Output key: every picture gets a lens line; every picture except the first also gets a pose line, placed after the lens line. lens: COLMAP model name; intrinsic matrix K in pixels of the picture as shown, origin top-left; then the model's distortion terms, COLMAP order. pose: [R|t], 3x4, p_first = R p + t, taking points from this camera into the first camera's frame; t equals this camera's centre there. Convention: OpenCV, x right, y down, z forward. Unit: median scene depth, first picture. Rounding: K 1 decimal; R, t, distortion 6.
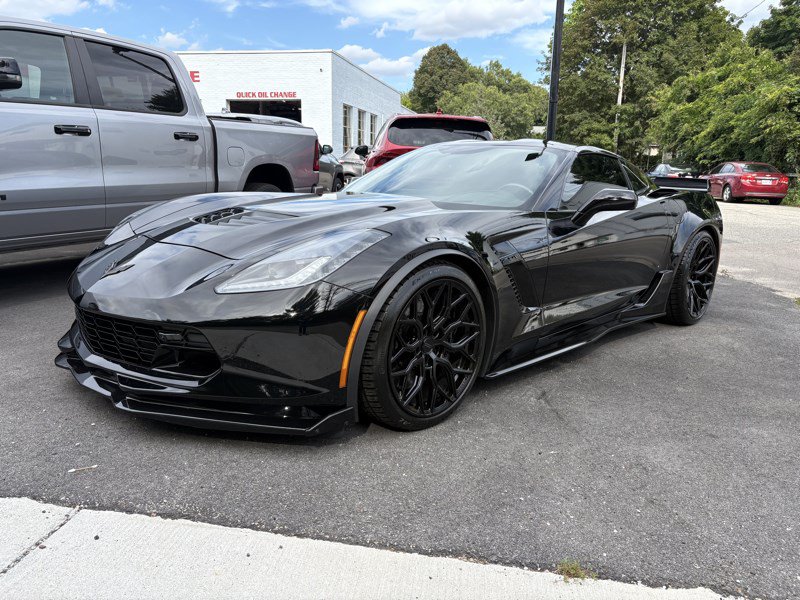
lens RADIAL K [[671.0, 0, 400.0], [0, 671.0, 300.0], [0, 0, 1]] dist [0.010807, 0.011985]
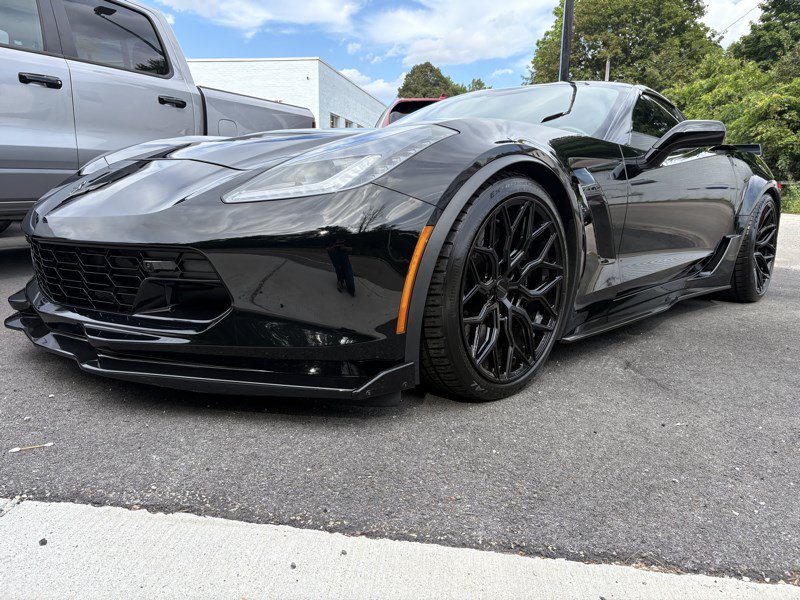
lens RADIAL K [[682.7, 0, 407.3], [0, 682.7, 296.8], [0, 0, 1]] dist [0.013343, -0.016306]
pose [[0.999565, -0.007971, 0.028383, -0.087810], [0.008708, 0.999626, -0.025917, 0.097188], [-0.028165, 0.026153, 0.999261, 0.237231]]
